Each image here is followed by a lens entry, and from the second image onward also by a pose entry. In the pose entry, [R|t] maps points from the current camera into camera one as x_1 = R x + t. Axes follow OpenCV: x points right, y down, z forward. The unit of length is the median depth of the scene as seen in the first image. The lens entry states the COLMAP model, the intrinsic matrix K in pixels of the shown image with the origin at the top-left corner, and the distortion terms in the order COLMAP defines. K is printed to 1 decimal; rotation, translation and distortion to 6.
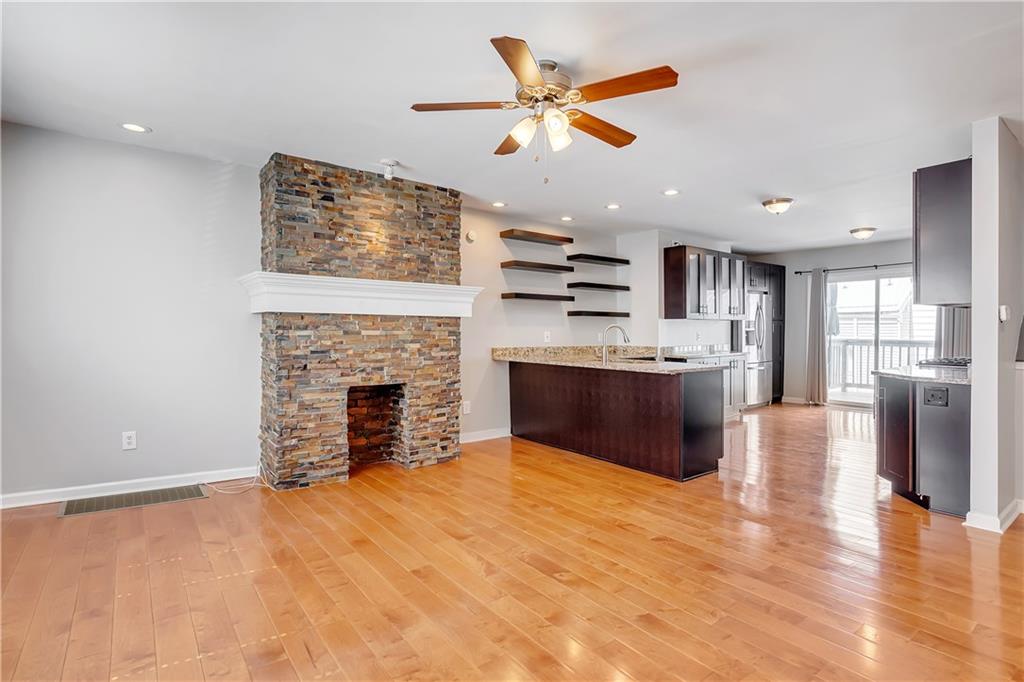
lens RADIAL K [[511.5, 0, 531.7], [0, 511.5, 338.2], [0, 0, 1]] dist [-0.016553, 0.005995]
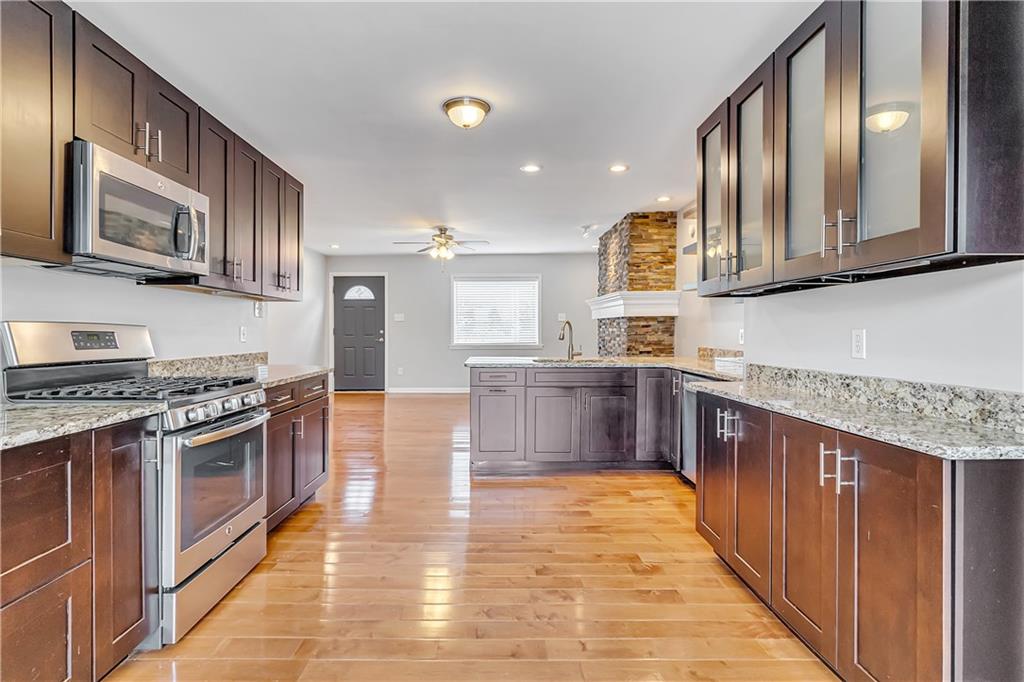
lens RADIAL K [[511.5, 0, 499.8], [0, 511.5, 337.9], [0, 0, 1]] dist [-0.016553, 0.005995]
pose [[-0.643146, 0.006181, -0.765719, 1.025281], [-0.018089, 0.999566, 0.023262, -0.014348], [0.765530, 0.028812, -0.642755, 1.617477]]
